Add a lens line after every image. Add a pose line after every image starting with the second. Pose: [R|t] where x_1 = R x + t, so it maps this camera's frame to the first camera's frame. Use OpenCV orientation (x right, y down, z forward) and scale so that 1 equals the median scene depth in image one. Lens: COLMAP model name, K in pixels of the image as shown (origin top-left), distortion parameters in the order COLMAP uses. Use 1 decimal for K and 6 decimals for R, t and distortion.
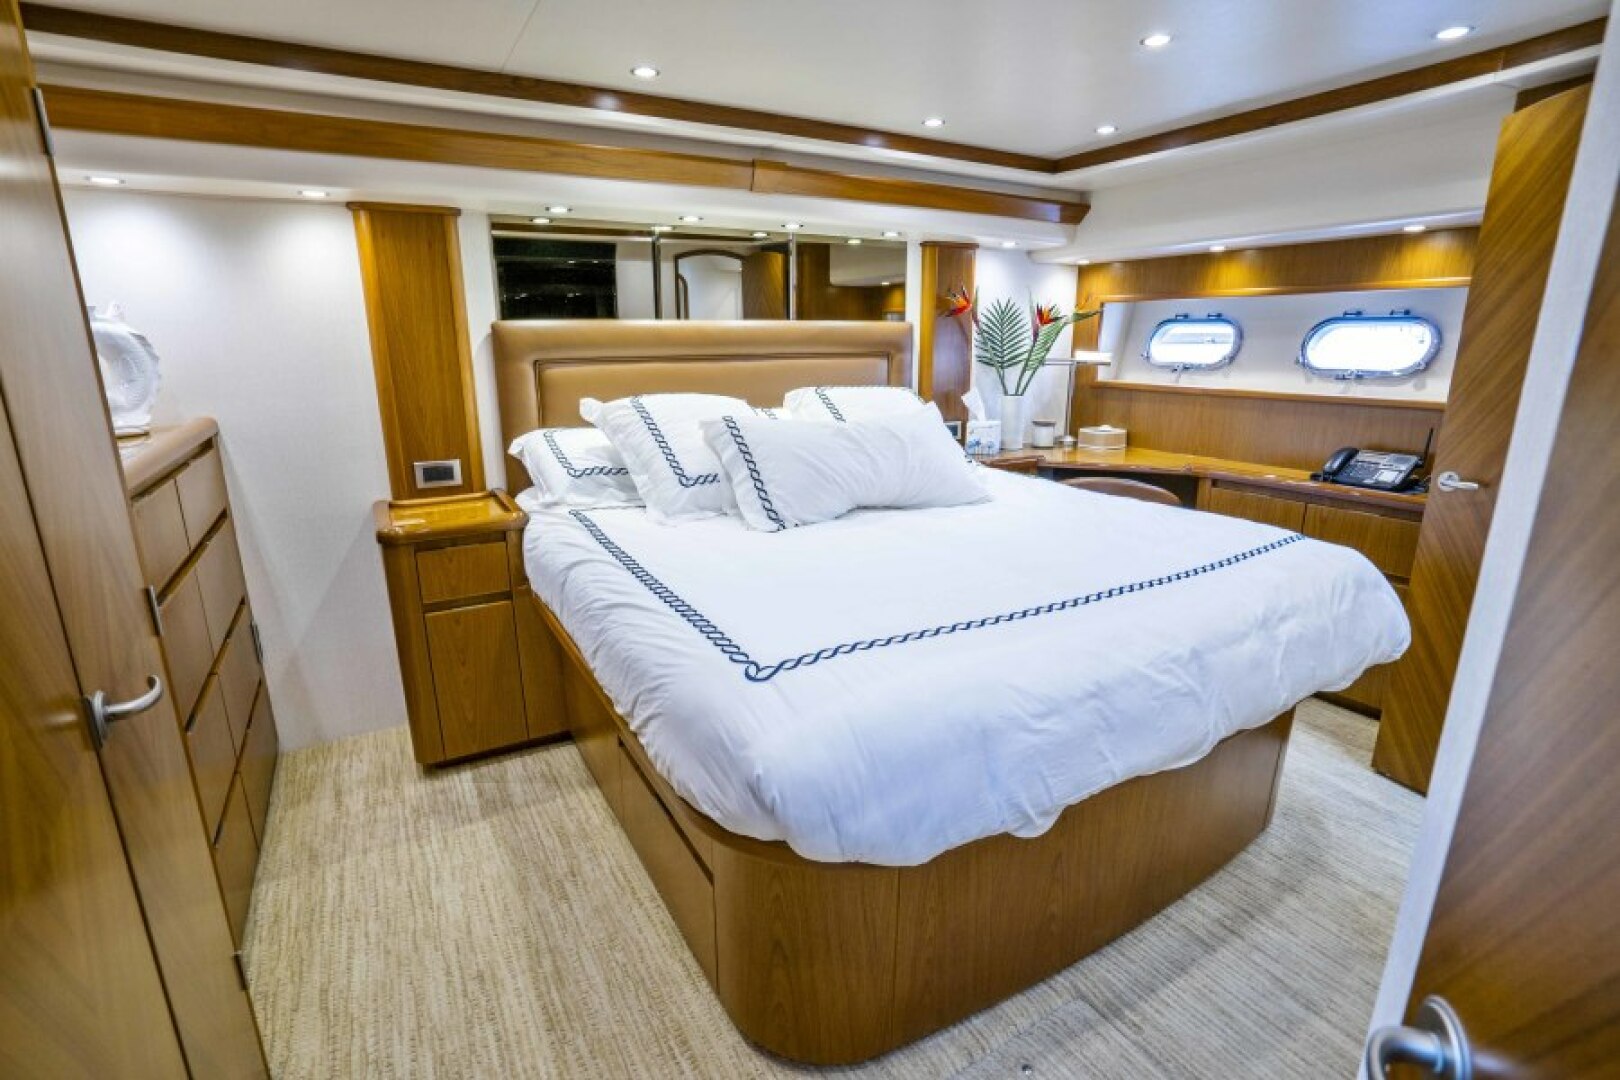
lens RADIAL K [[760.7, 0, 796.8], [0, 760.7, 545.4], [0, 0, 1]] dist [-0.035217, 0.012540]
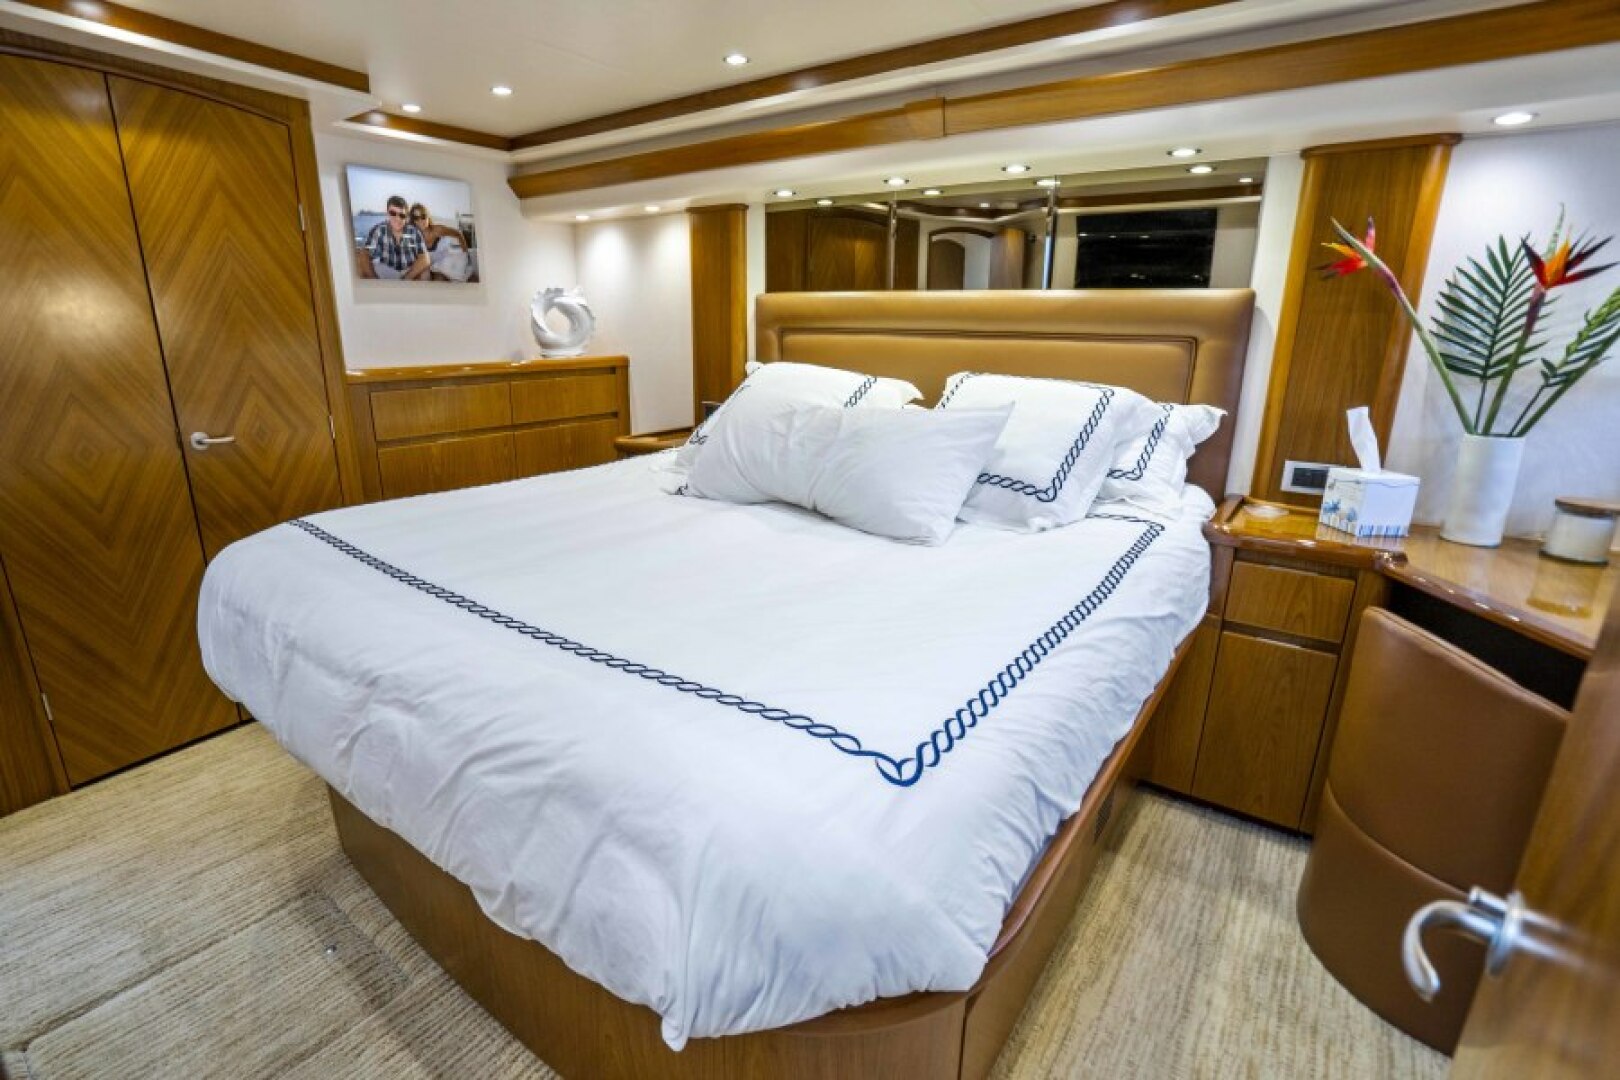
lens RADIAL K [[760.7, 0, 796.1], [0, 760.7, 536.9], [0, 0, 1]] dist [-0.035217, 0.012540]
pose [[0.398516, 0.256870, -0.880456, 0.855360], [-0.255266, 0.953113, 0.162528, -0.154858], [0.880923, 0.159980, 0.445400, 0.630637]]
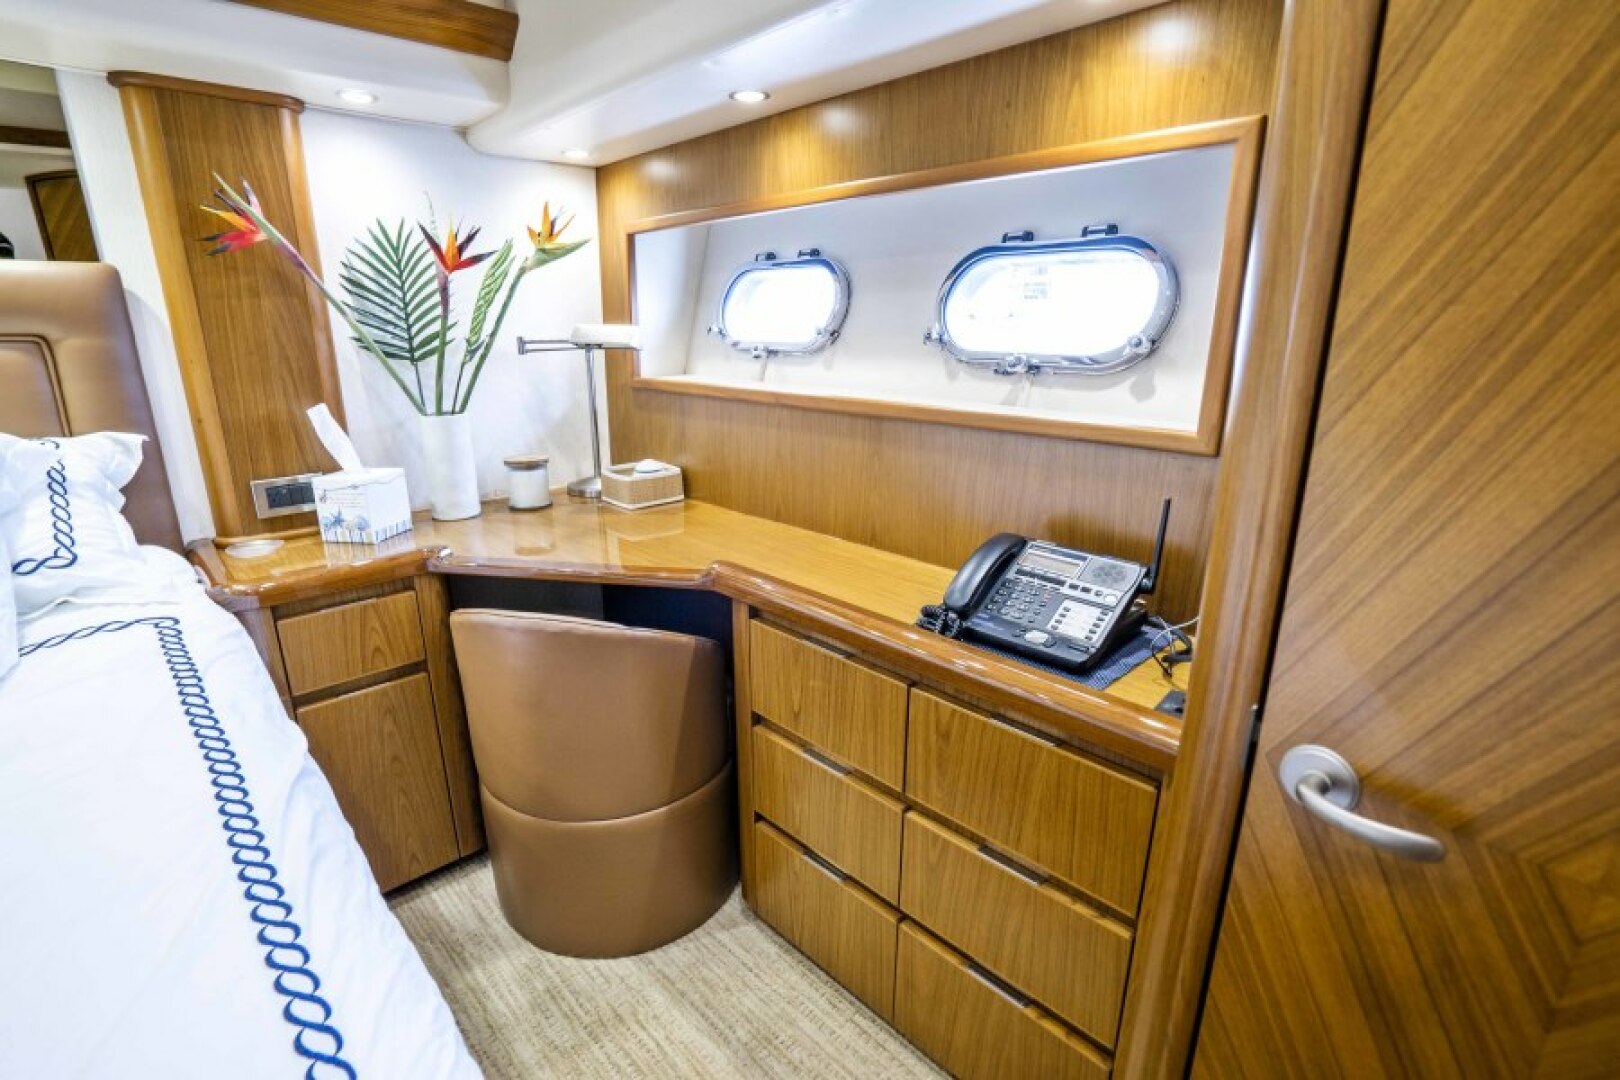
lens RADIAL K [[760.7, 0, 795.7], [0, 760.7, 538.0], [0, 0, 1]] dist [-0.035217, 0.012540]
pose [[0.974334, -0.065306, 0.215426, 0.627280], [0.061590, 0.997815, 0.023923, -0.176353], [-0.216518, -0.010041, 0.976227, 0.714344]]
